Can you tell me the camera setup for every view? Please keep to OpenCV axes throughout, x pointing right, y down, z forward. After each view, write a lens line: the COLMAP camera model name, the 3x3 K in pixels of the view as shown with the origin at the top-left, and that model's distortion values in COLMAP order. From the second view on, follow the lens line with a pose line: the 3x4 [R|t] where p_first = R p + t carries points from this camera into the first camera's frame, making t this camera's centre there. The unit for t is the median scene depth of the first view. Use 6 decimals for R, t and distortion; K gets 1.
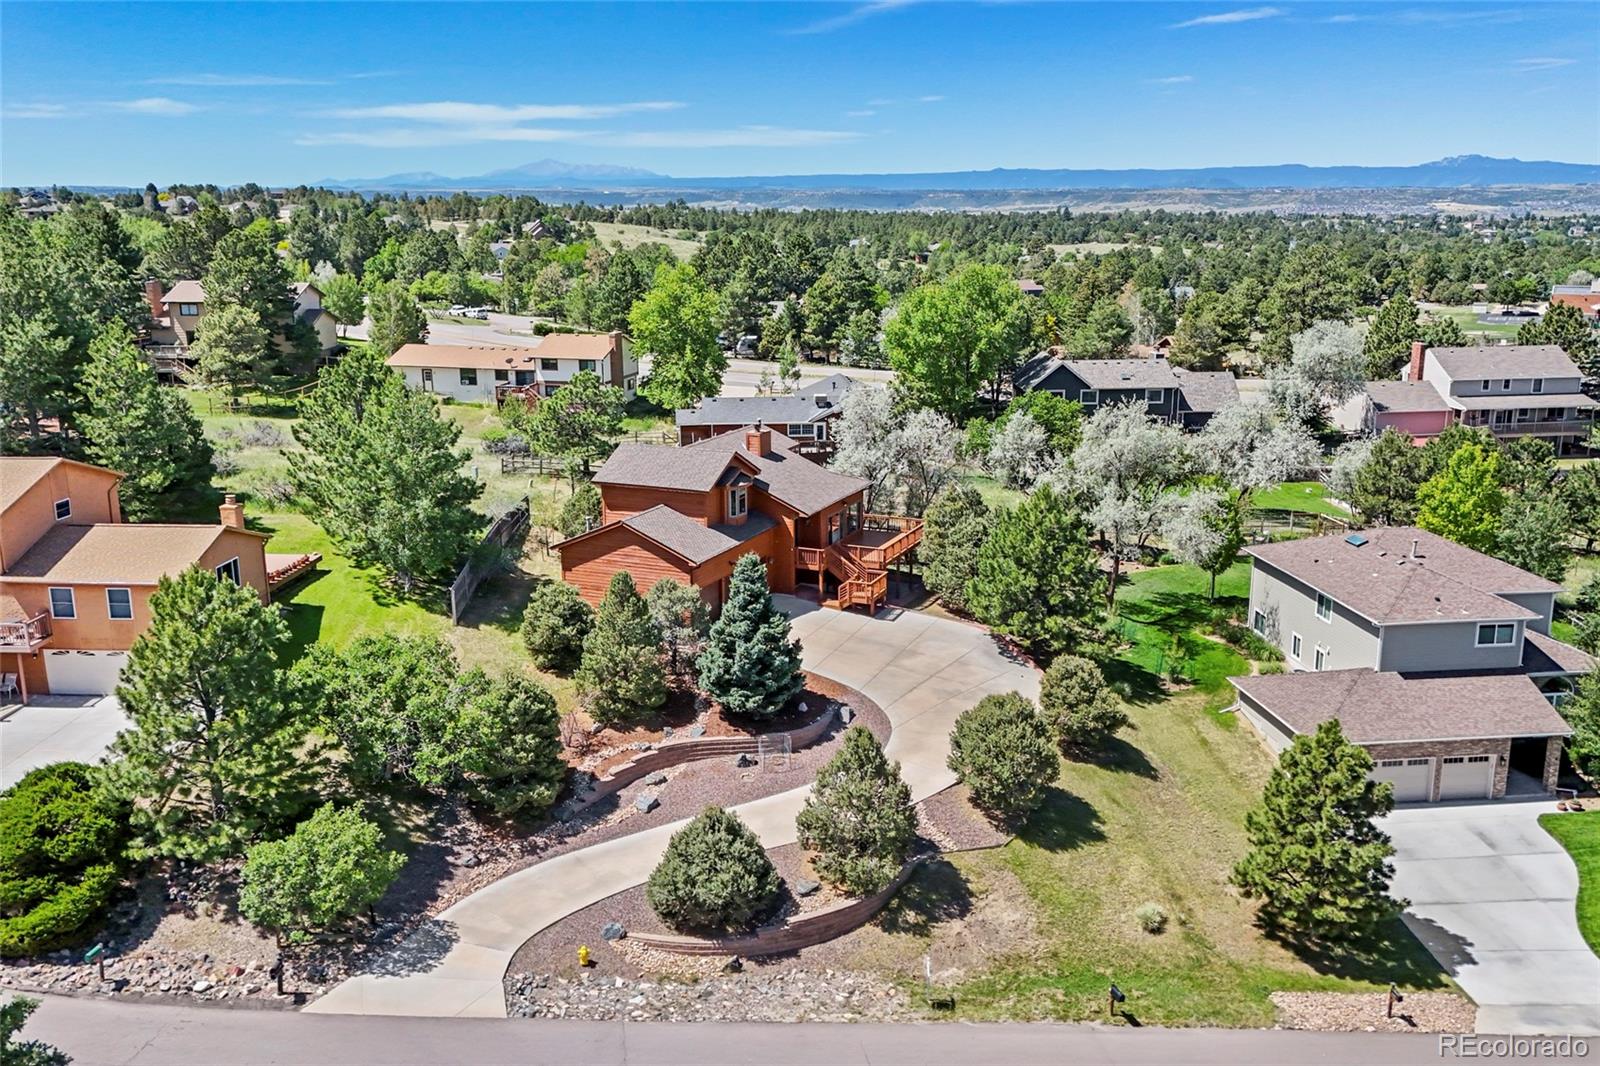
lens RADIAL K [[1419.6, 0, 805.7], [0, 1419.6, 533.5], [0, 0, 1]] dist [0.062660, -0.038942]
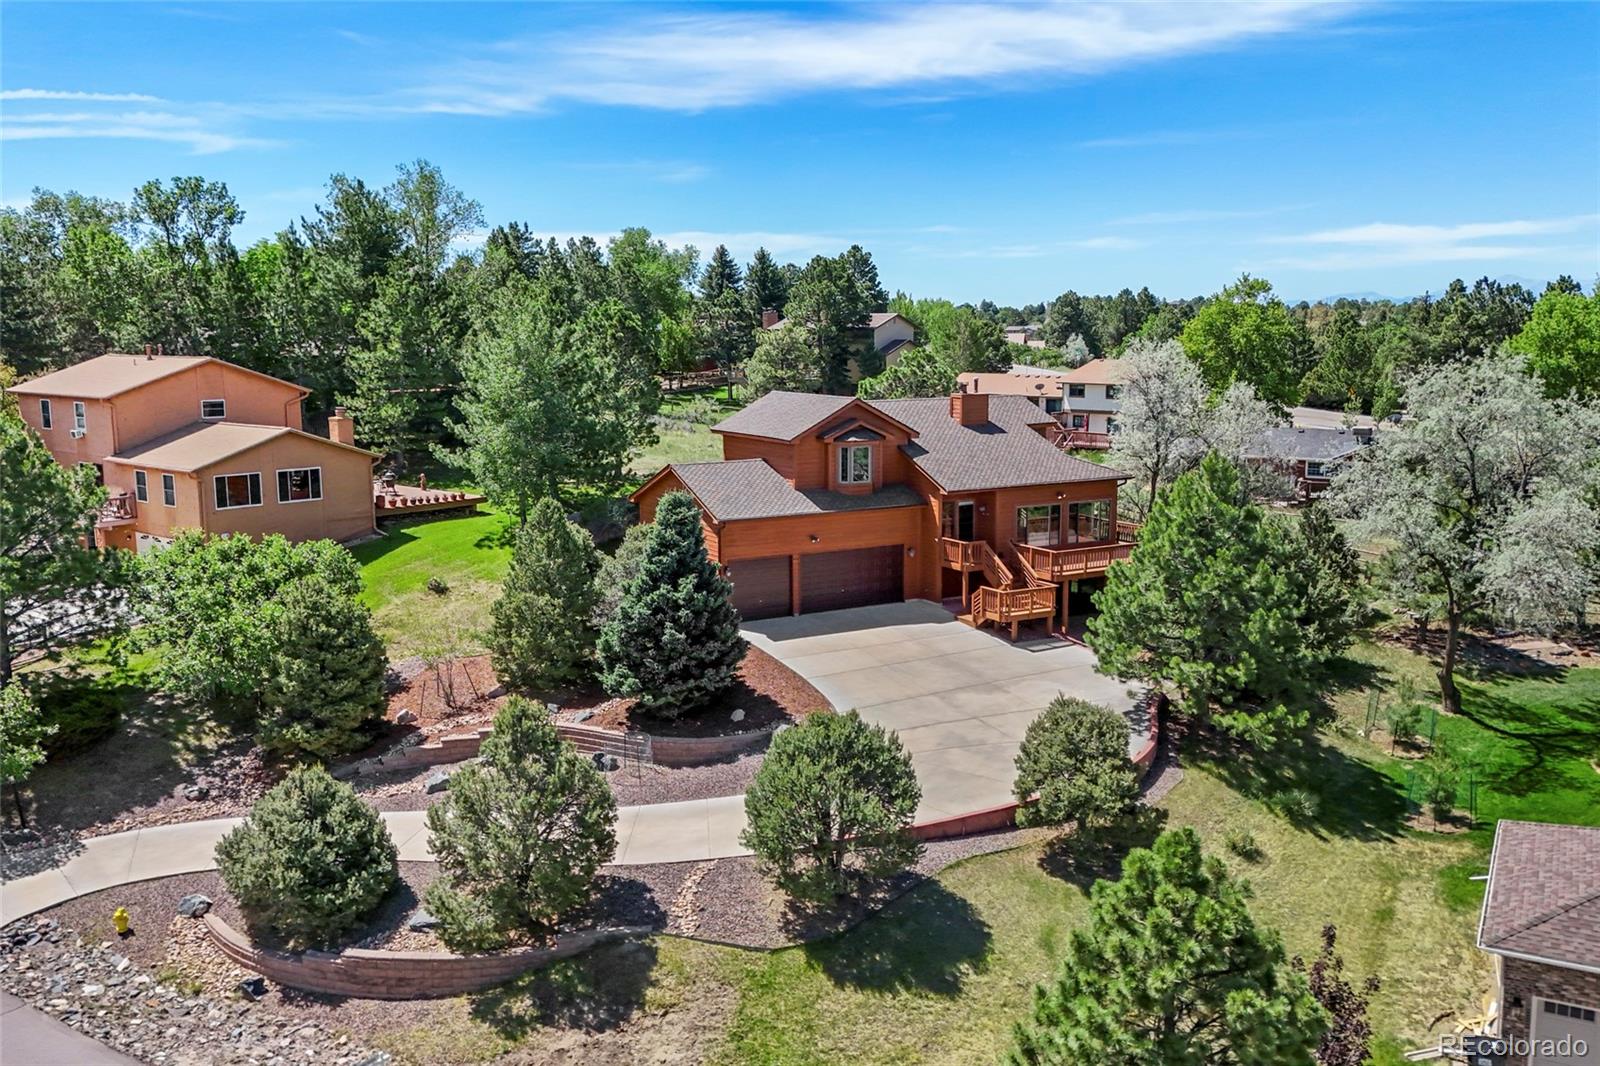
lens RADIAL K [[1419.6, 0, 797.2], [0, 1419.6, 531.9], [0, 0, 1]] dist [0.062660, -0.038942]
pose [[0.809521, 0.087828, -0.580484, 0.422701], [-0.135608, 0.989982, -0.039329, 0.054138], [0.571215, 0.110556, 0.813321, 0.421775]]
